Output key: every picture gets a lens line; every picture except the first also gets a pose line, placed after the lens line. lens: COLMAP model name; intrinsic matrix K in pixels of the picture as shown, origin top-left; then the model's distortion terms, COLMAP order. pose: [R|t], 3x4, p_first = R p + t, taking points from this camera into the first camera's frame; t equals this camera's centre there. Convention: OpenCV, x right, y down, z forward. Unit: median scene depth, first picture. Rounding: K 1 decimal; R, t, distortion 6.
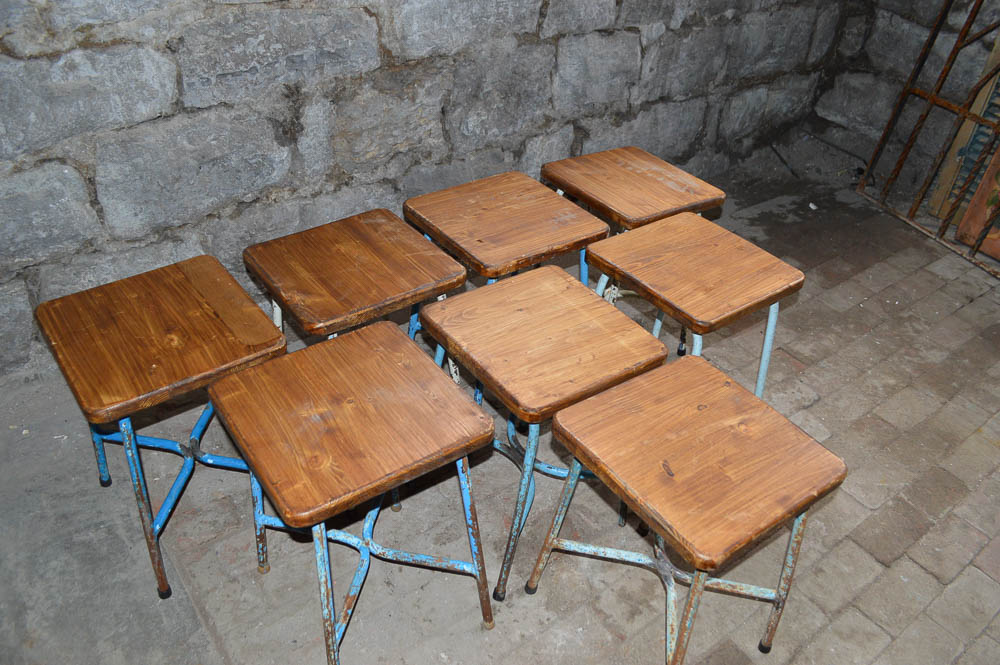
lens RADIAL K [[805.6, 0, 500.9], [0, 805.6, 333.4], [0, 0, 1]] dist [-0.082077, 0.000556]
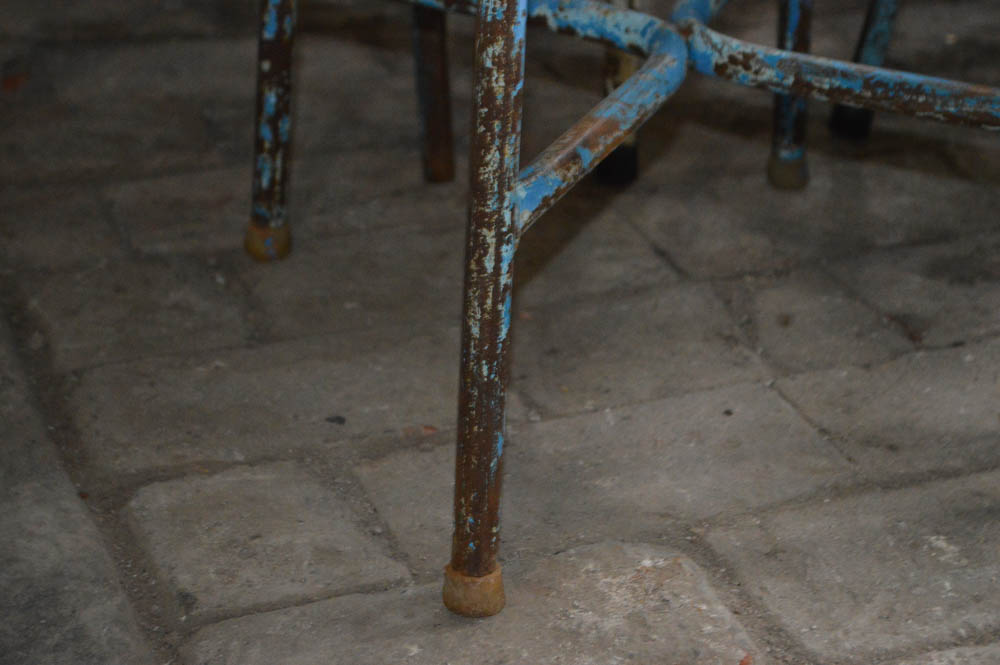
lens RADIAL K [[2306.6, 0, 503.3], [0, 2306.6, 336.6], [0, 0, 1]] dist [0.049060, 0.000000]
pose [[0.964209, 0.104423, -0.243714, -0.033526], [-0.138340, 0.982280, -0.126444, 0.403151], [0.226191, 0.155634, 0.961569, 0.282105]]
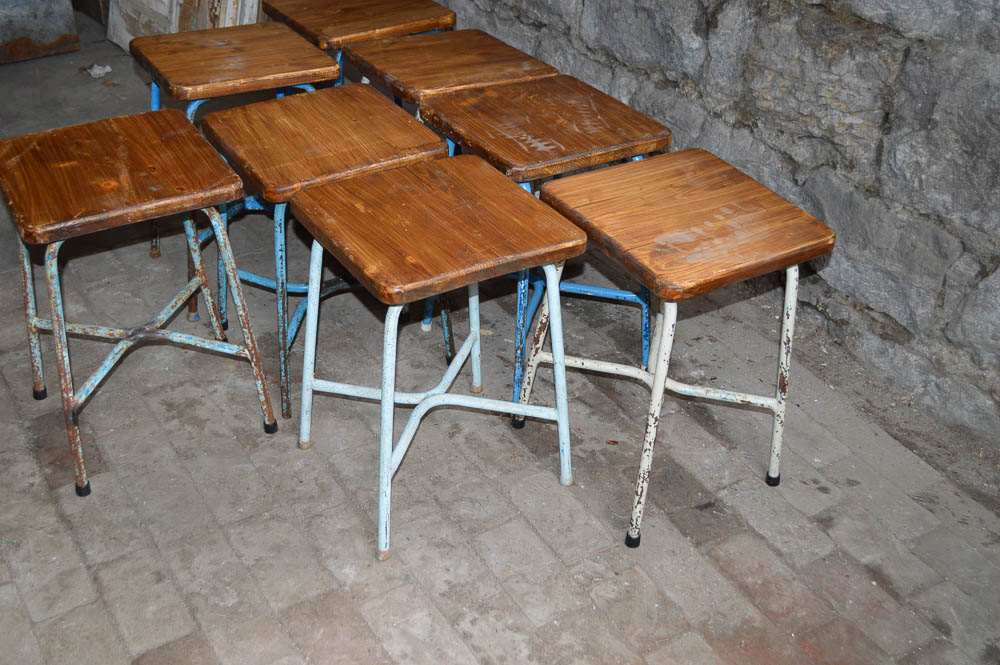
lens RADIAL K [[1134.0, 0, 491.4], [0, 1134.0, 329.9], [0, 0, 1]] dist [-0.049465, 0.000000]
pose [[-0.091286, 0.476779, -0.874270, 1.209466], [-0.623125, 0.657471, 0.423612, -0.496608], [0.776777, 0.583450, 0.237075, 0.879656]]
